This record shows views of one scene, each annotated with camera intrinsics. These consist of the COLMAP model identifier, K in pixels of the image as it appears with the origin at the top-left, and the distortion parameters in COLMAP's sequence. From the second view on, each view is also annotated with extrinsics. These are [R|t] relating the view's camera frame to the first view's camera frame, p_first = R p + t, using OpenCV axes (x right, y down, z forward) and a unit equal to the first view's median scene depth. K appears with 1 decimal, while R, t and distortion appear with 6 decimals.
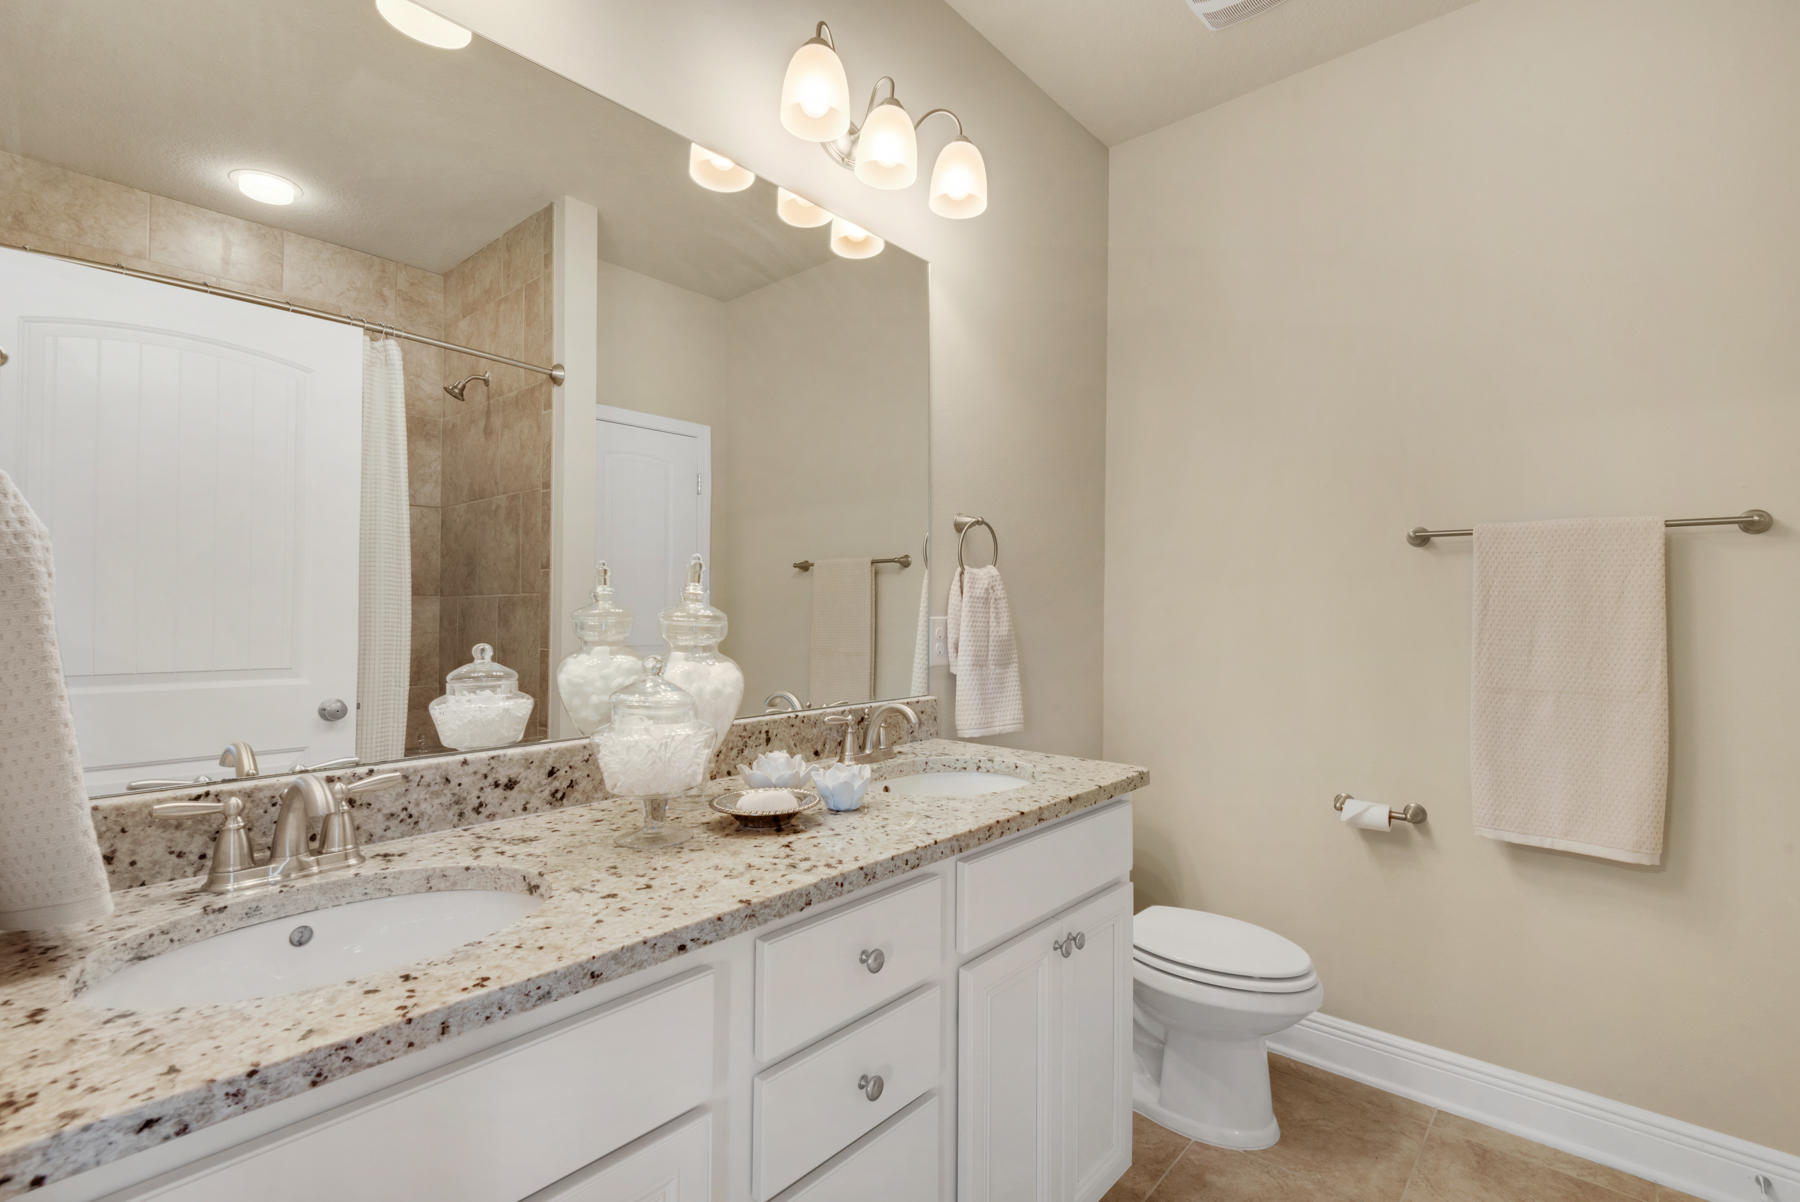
lens RADIAL K [[812.4, 0, 893.2], [0, 812.4, 609.4], [0, 0, 1]] dist [0.034954, -0.024398]
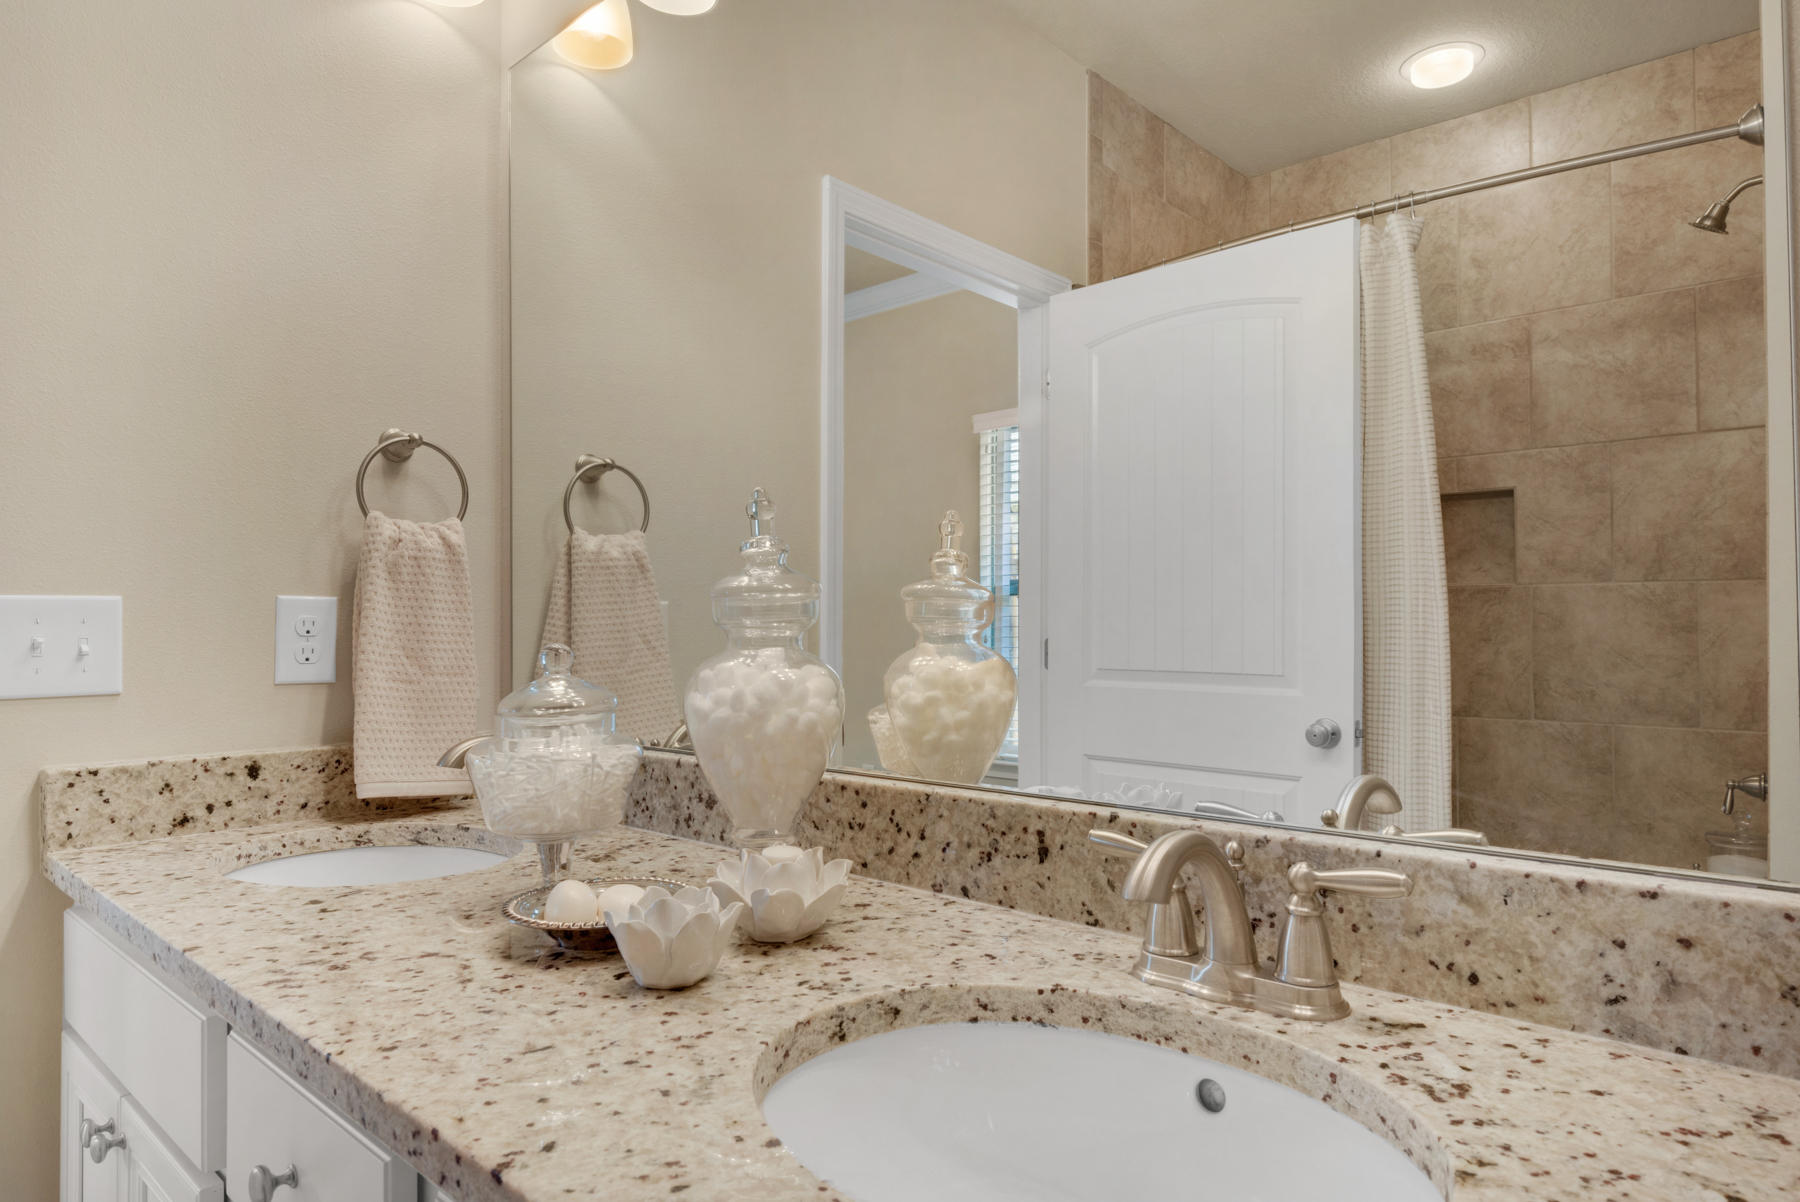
lens RADIAL K [[1078.2, 0, 944.6], [0, 1078.2, 611.0], [0, 0, 1]] dist [0.007473, 0.000974]
pose [[-0.000573, -0.014925, -0.999888, 0.628593], [0.007241, 0.999862, -0.014929, 0.041524], [0.999974, -0.007248, -0.000465, 1.268649]]
